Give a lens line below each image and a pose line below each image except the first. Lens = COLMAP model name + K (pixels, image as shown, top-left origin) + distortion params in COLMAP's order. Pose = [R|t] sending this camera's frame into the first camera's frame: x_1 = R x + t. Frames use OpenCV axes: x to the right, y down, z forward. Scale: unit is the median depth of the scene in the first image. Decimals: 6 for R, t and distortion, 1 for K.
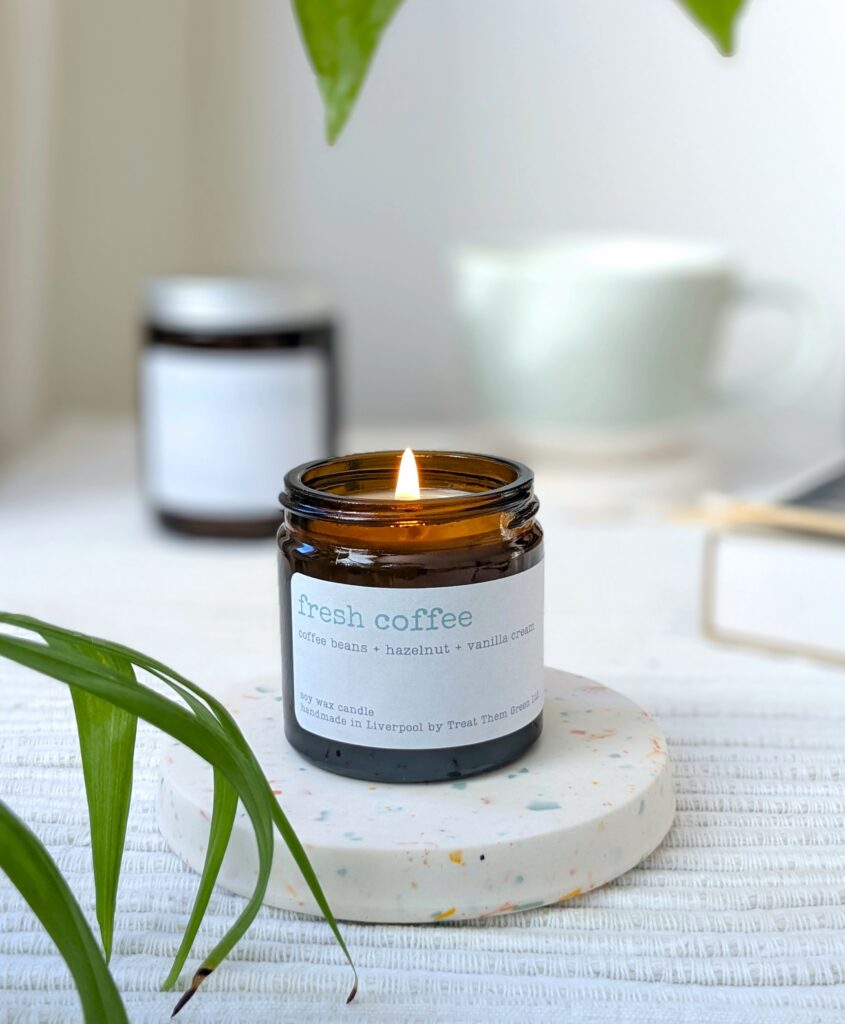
lens RADIAL K [[1327.2, 0, 422.2], [0, 1327.2, 480.7], [0, 0, 1]] dist [0.215877, -0.784043]
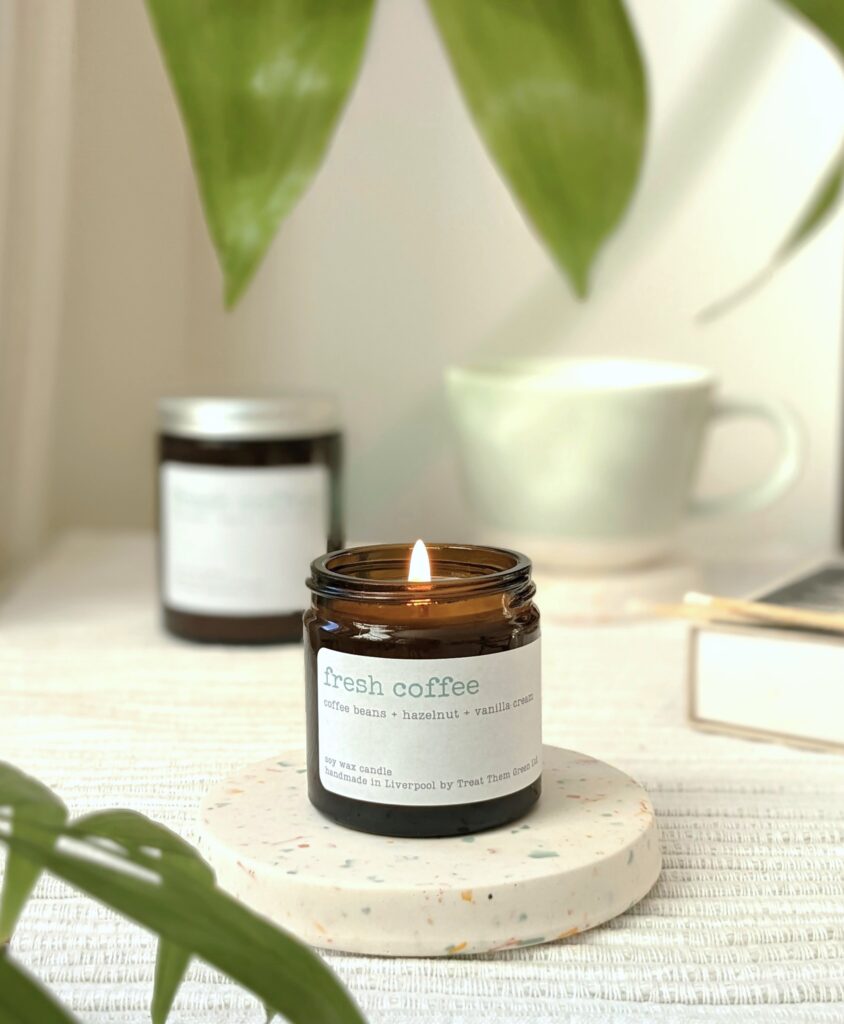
lens RADIAL K [[1327.2, 0, 421.7], [0, 1327.2, 480.7], [0, 0, 1]] dist [0.215877, -0.784043]
pose [[0.999972, -0.001633, 0.007361, -0.018946], [0.002274, 0.996131, -0.087849, 0.028179], [-0.007189, 0.087863, 0.996107, -0.145222]]
